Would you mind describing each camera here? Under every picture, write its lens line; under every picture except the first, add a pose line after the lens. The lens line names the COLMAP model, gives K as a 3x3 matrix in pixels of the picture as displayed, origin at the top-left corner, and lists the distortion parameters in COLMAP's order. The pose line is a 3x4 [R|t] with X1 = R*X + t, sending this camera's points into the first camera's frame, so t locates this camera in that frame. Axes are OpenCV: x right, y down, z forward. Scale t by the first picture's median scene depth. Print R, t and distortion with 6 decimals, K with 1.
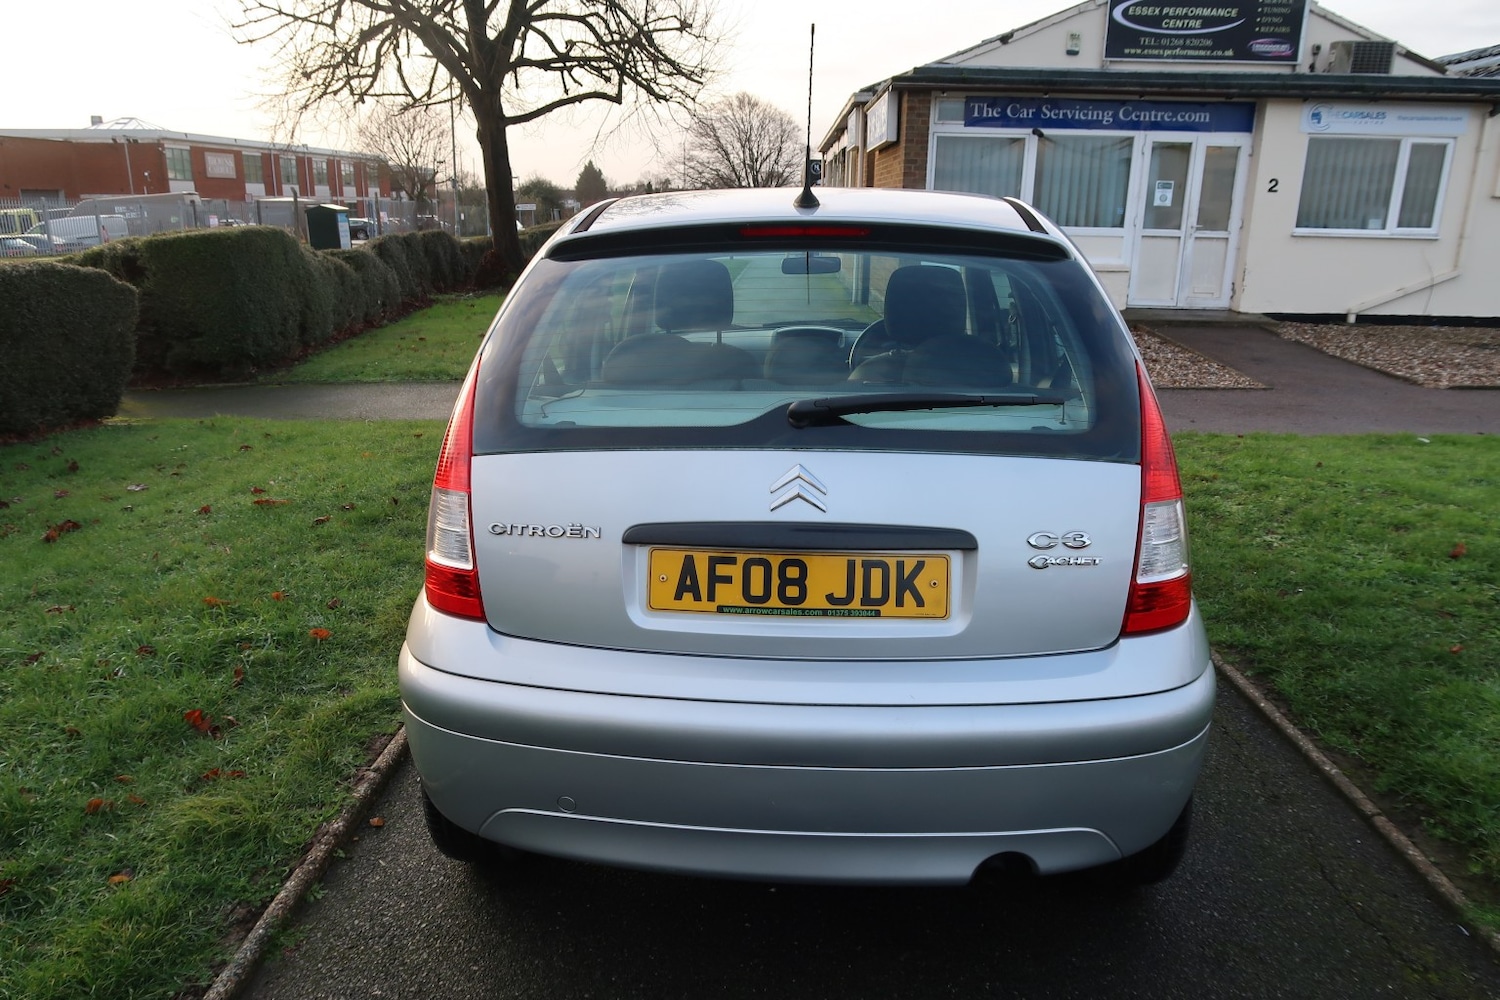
lens RADIAL K [[1037.2, 0, 746.5], [0, 1037.2, 508.2], [0, 0, 1]] dist [-0.028760, 0.013430]
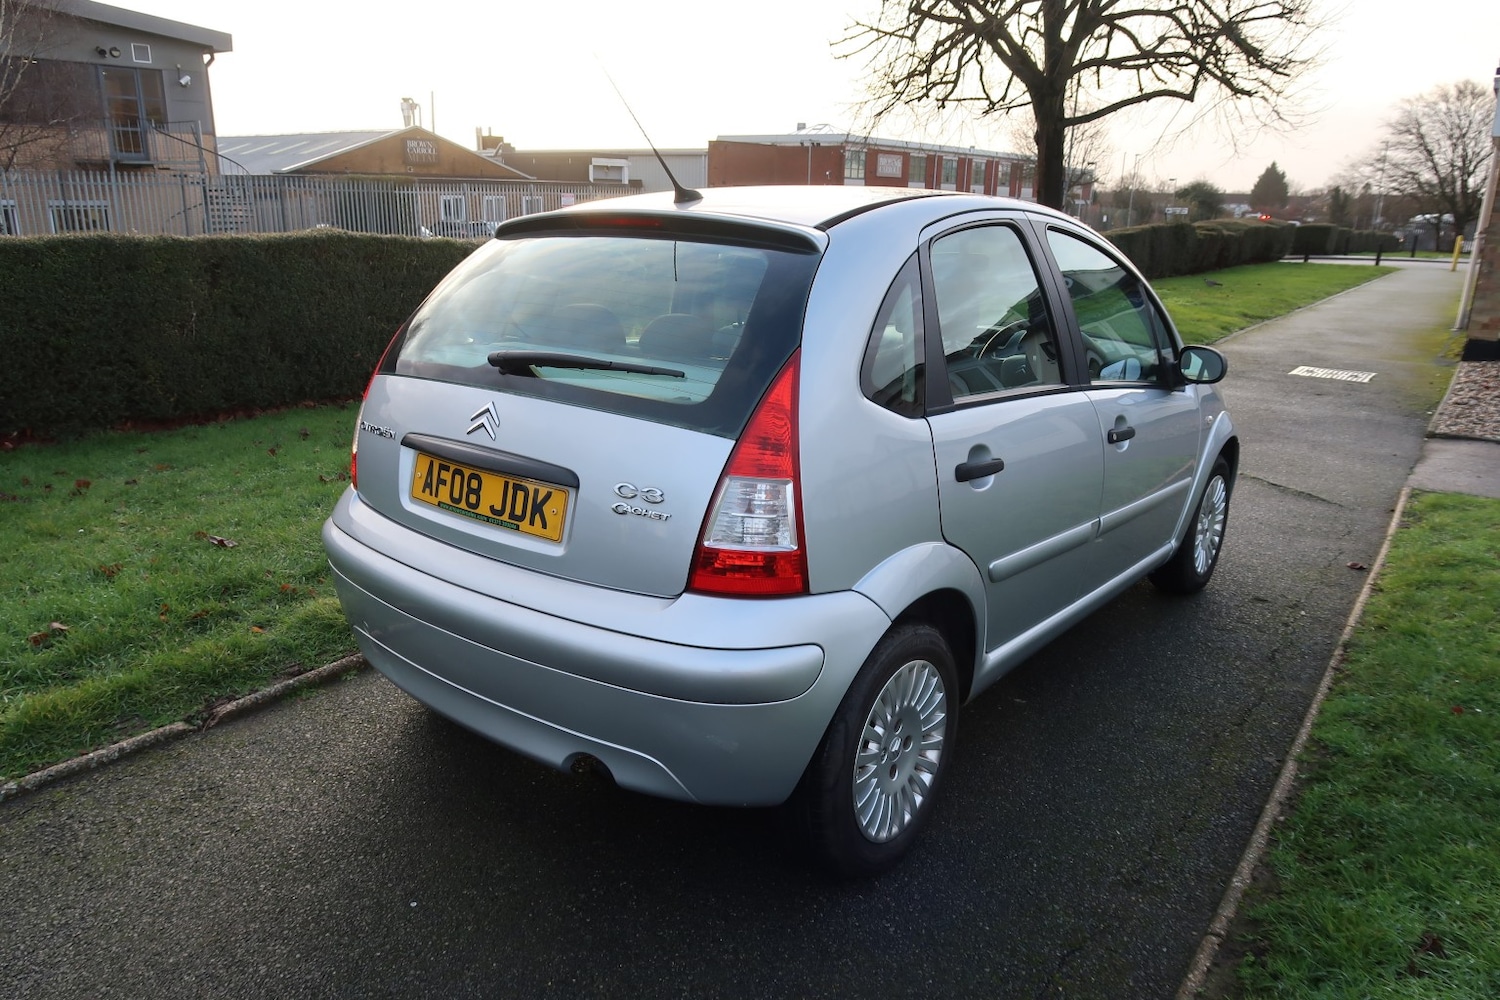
lens RADIAL K [[1037.2, 0, 750.3], [0, 1037.2, 509.2], [0, 0, 1]] dist [-0.028760, 0.013430]
pose [[0.826463, 0.171845, -0.536123, 0.136145], [-0.171837, 0.983833, 0.050453, -0.004113], [0.536126, 0.050429, 0.842630, 0.013745]]
